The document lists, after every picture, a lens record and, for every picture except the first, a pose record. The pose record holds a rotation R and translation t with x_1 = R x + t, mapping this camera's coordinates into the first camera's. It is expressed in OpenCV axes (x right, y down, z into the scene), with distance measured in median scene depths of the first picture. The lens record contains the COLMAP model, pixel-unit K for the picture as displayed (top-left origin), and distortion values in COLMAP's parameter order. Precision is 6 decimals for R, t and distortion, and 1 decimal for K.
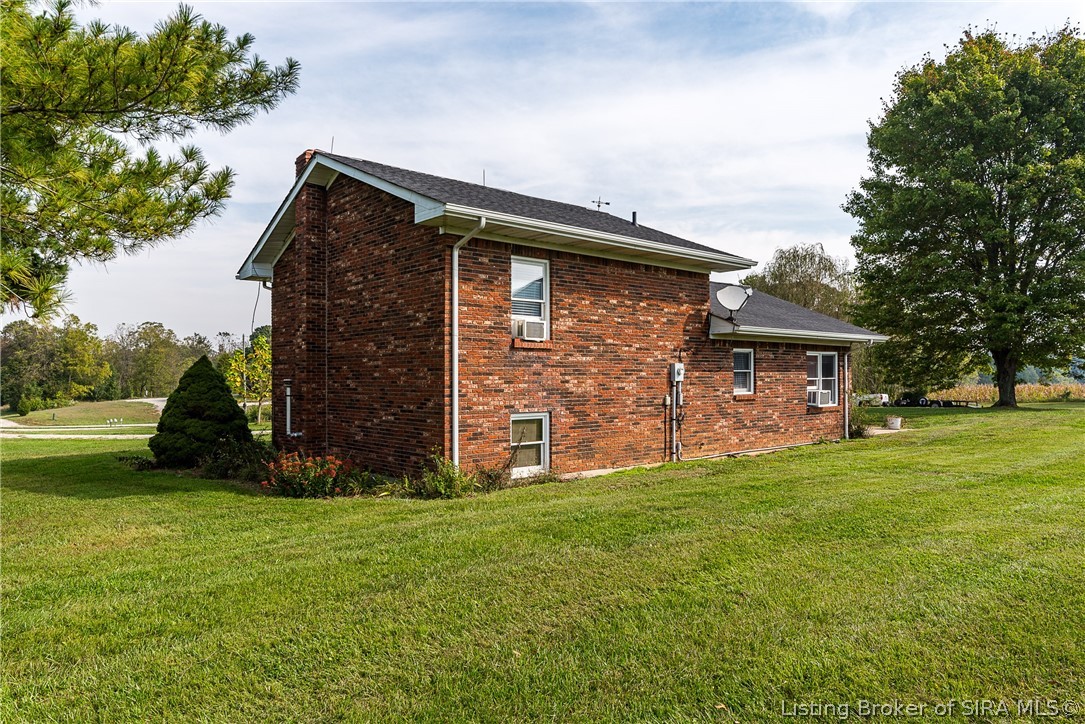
lens RADIAL K [[728.2, 0, 587.0], [0, 728.2, 366.9], [0, 0, 1]] dist [-0.002992, -0.000213]
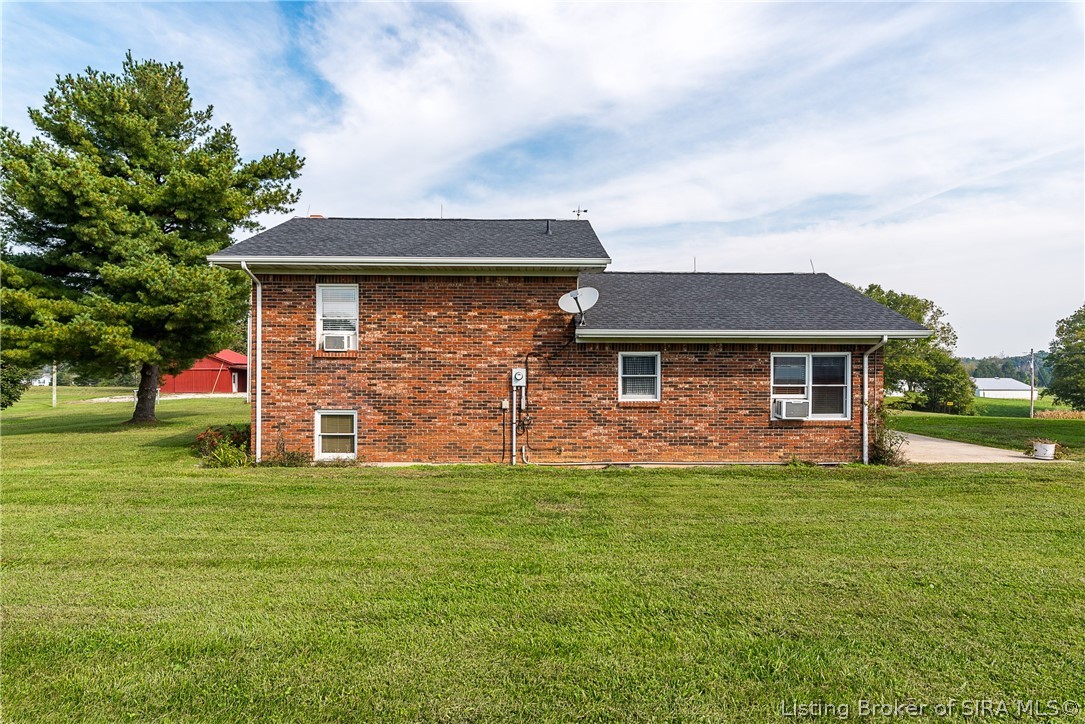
lens RADIAL K [[645.8, 0, 548.5], [0, 645.8, 365.8], [0, 0, 1]] dist [-0.003074, -0.001791]
pose [[0.745198, 0.006126, -0.666816, 0.766636], [0.002005, 0.999933, 0.011428, -0.019173], [0.666841, -0.009853, 0.745135, 0.353874]]
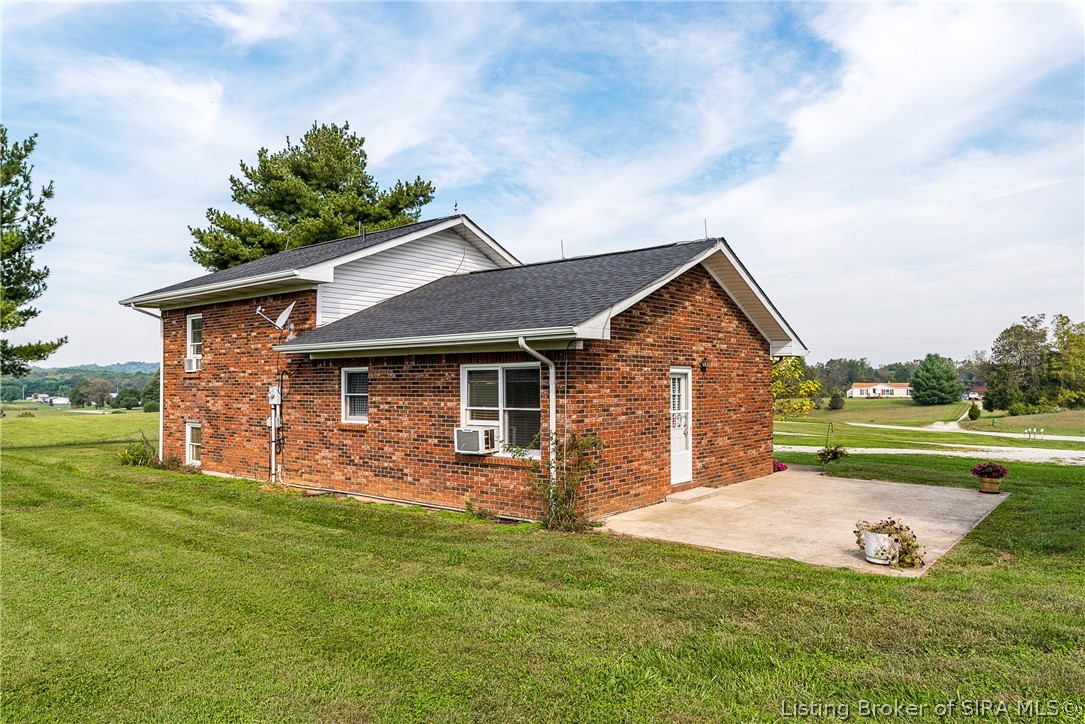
lens RADIAL K [[775.0, 0, 539.9], [0, 775.0, 363.6], [0, 0, 1]] dist [-0.003804, -0.002613]
pose [[0.095548, -0.020894, -0.995206, 1.249320], [0.016602, 0.999674, -0.019394, -0.010149], [0.995286, -0.014669, 0.095864, 1.275711]]
